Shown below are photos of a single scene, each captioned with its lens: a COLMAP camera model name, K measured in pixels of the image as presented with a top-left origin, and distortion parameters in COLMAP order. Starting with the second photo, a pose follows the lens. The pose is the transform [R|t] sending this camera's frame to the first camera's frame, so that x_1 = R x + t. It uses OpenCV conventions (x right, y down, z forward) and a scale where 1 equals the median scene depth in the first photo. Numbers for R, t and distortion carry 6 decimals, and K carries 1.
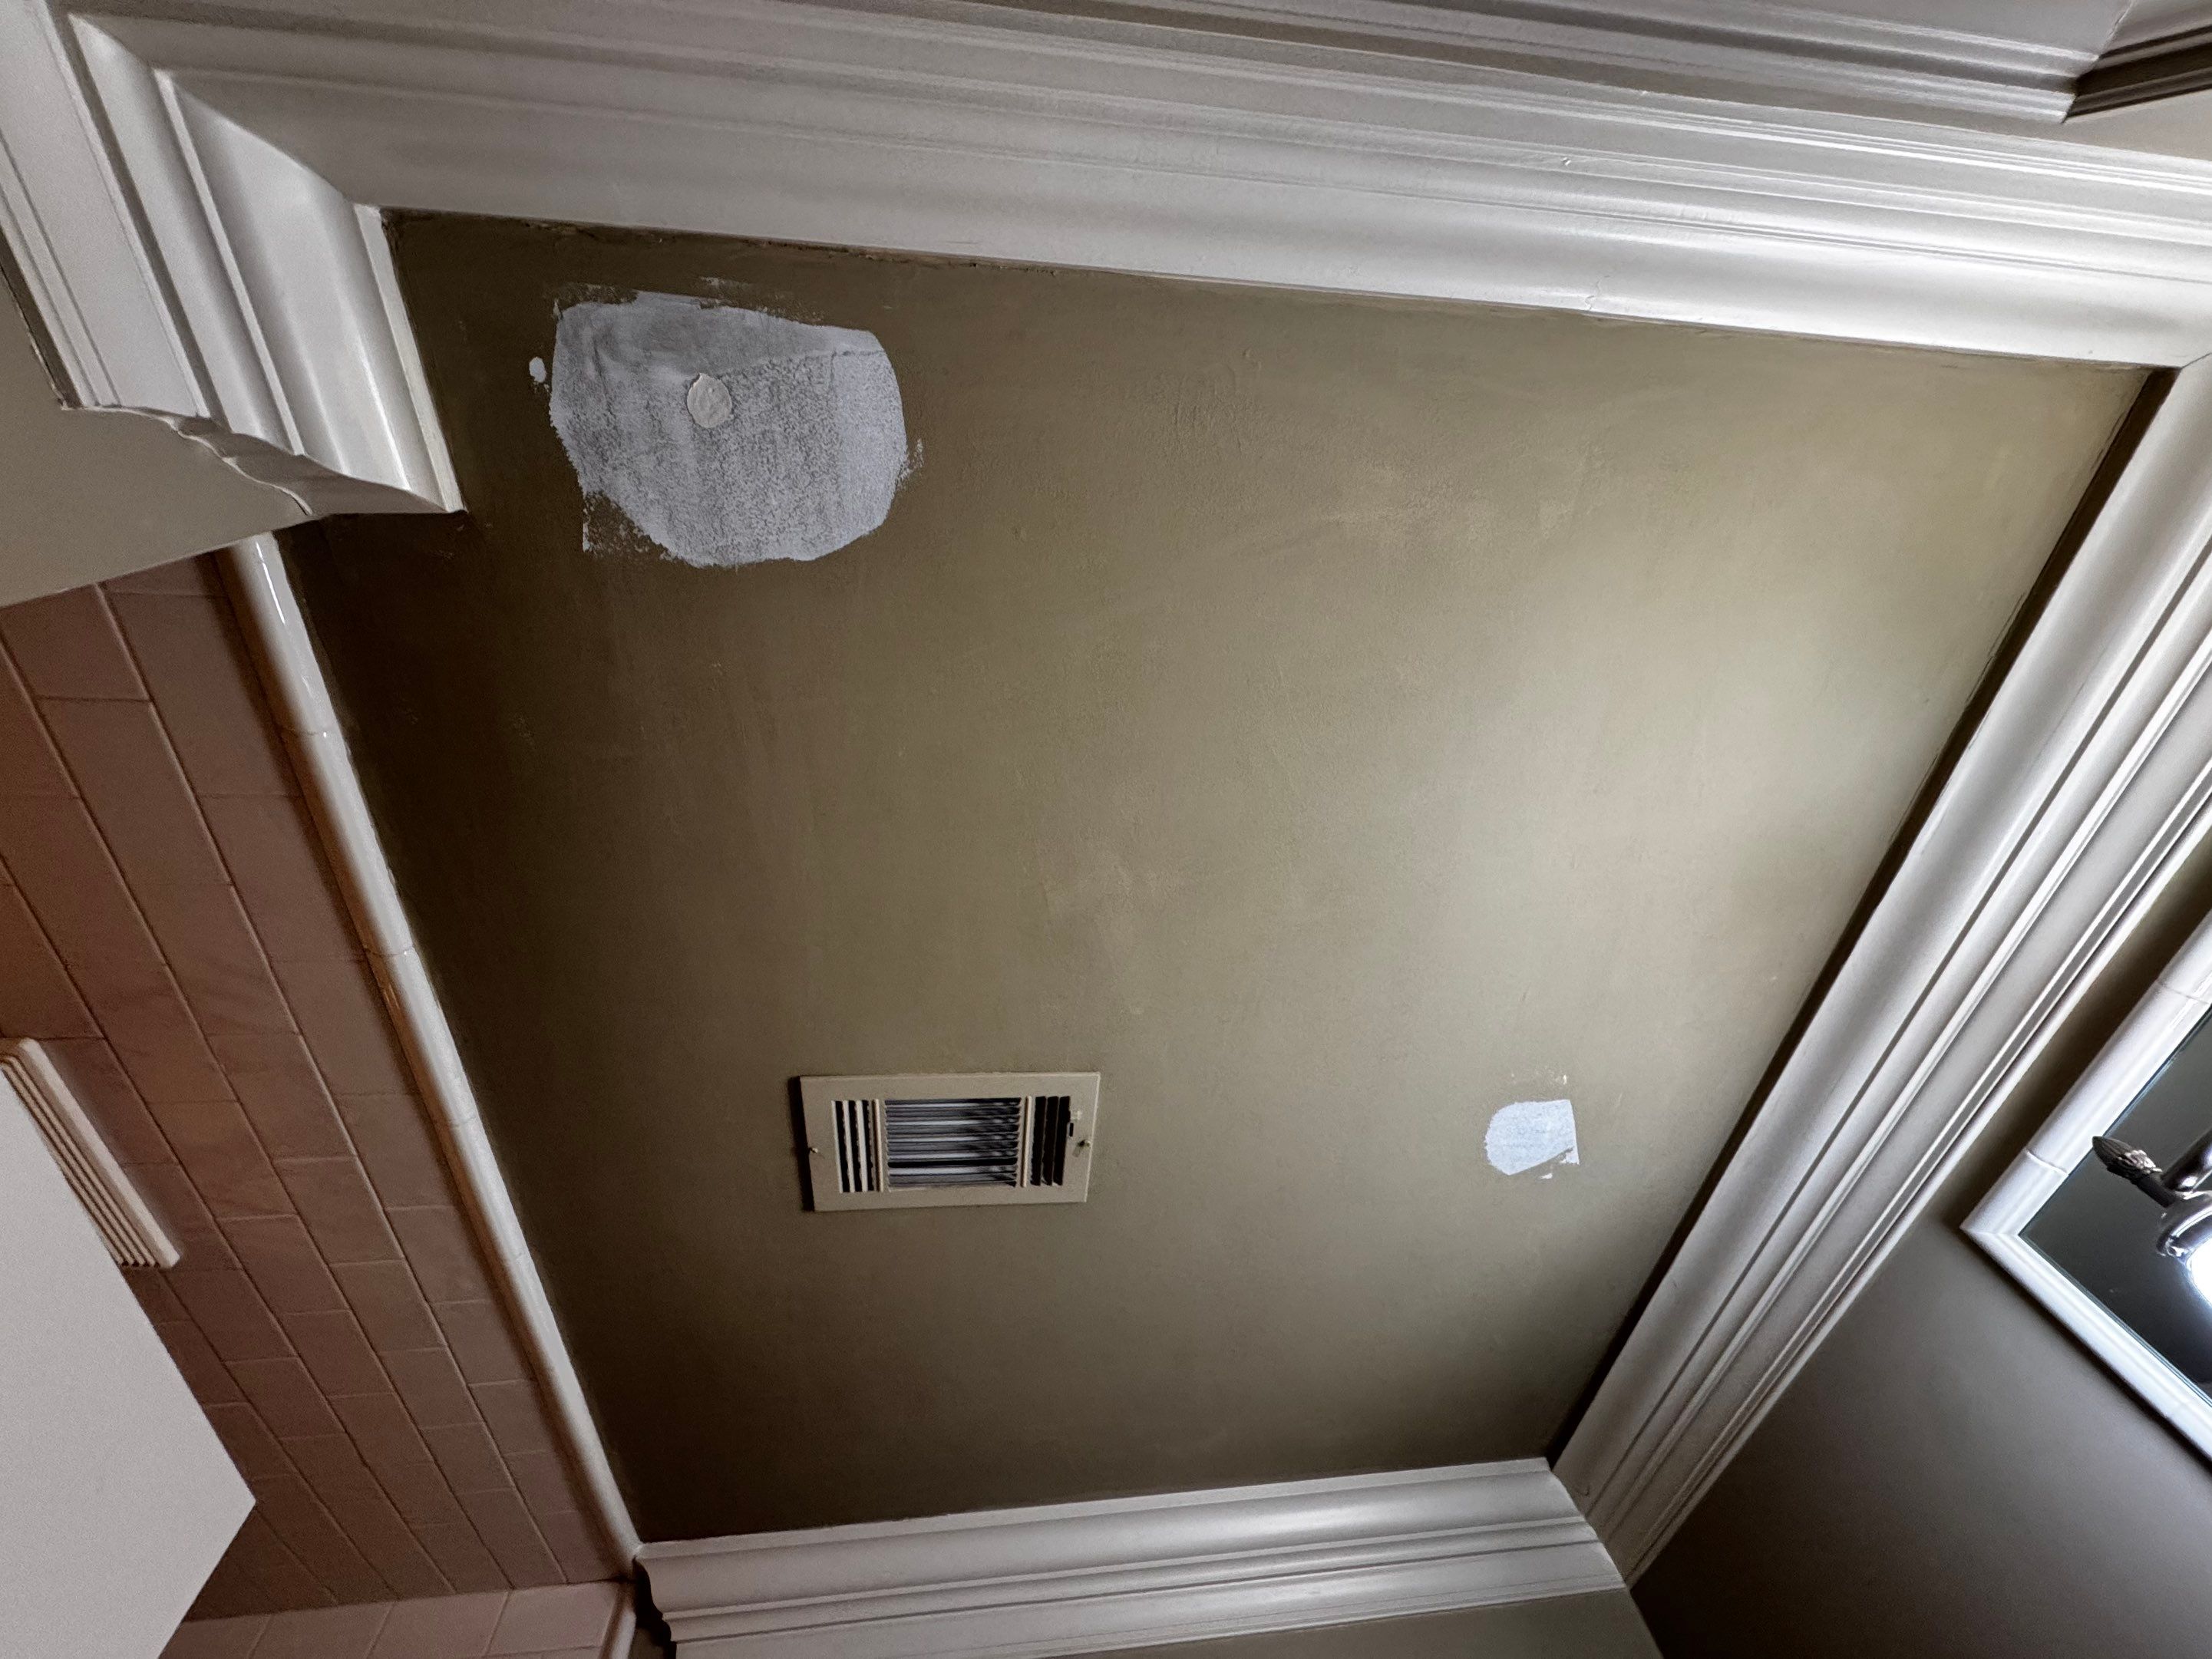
lens RADIAL K [[892.3, 0, 1110.9], [0, 892.3, 829.8], [0, 0, 1]] dist [-0.001471, 0.000121]
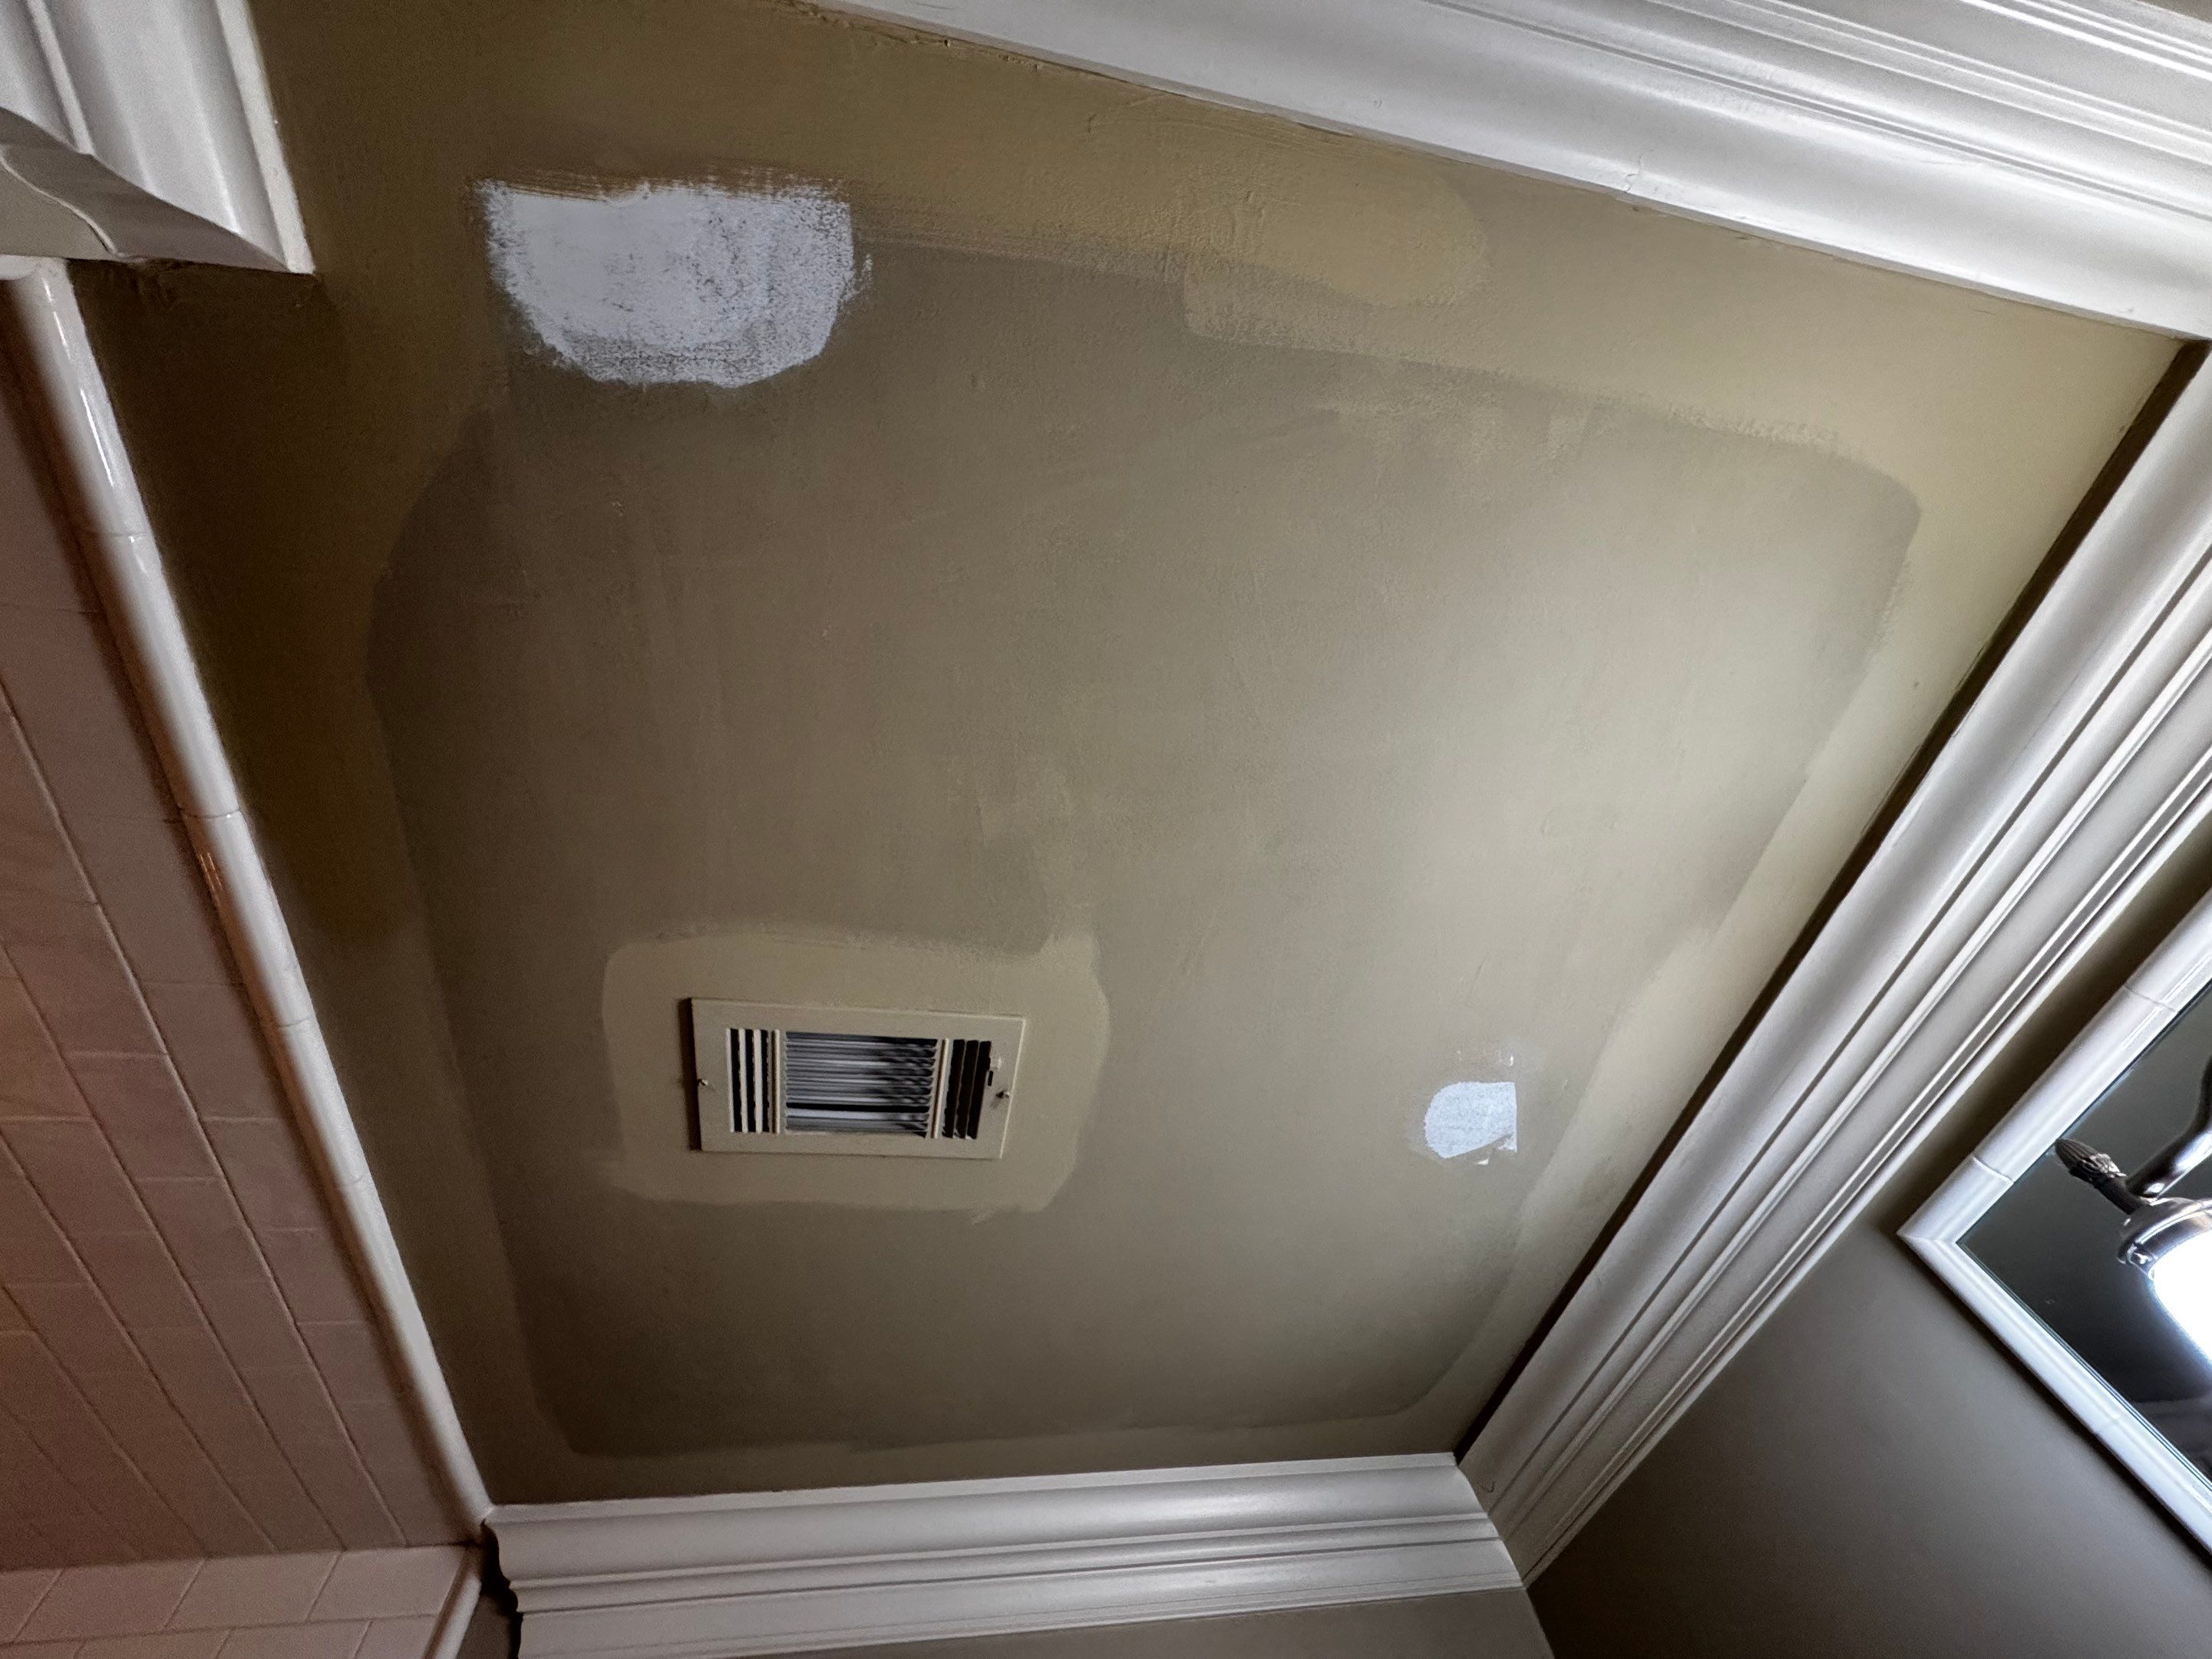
lens RADIAL K [[892.3, 0, 1100.5], [0, 892.3, 830.8], [0, 0, 1]] dist [-0.001471, 0.000121]
pose [[0.996138, 0.072861, 0.048997, 0.005613], [-0.073476, 0.997238, 0.010874, 0.066302], [-0.048070, -0.014433, 0.998740, 0.081374]]
